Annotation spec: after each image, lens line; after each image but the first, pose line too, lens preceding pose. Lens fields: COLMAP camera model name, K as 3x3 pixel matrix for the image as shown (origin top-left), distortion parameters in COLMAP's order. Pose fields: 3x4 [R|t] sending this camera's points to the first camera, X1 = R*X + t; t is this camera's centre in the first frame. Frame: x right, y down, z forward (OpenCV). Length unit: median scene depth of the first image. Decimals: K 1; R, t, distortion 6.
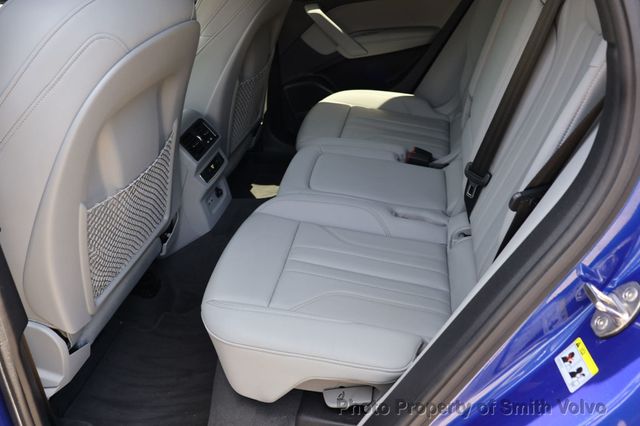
lens RADIAL K [[540.5, 0, 320.0], [0, 540.5, 213.0], [0, 0, 1]] dist [-0.013117, 0.008934]
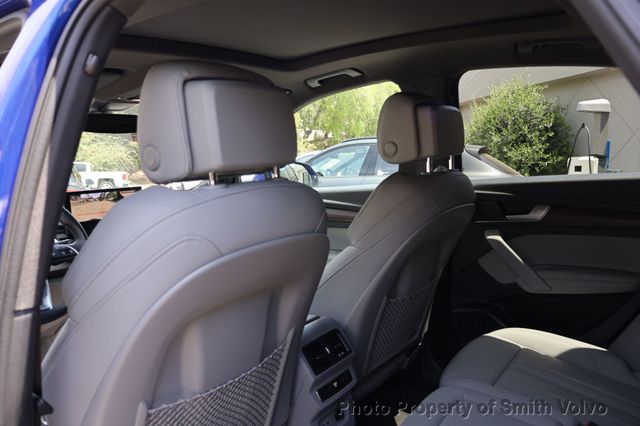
lens RADIAL K [[540.5, 0, 320.0], [0, 540.5, 213.0], [0, 0, 1]] dist [-0.013117, 0.008934]
pose [[0.913355, 0.119752, -0.389155, 0.088119], [-0.252032, 0.916937, -0.309363, -0.059424], [0.319784, 0.380638, 0.867671, 0.096928]]
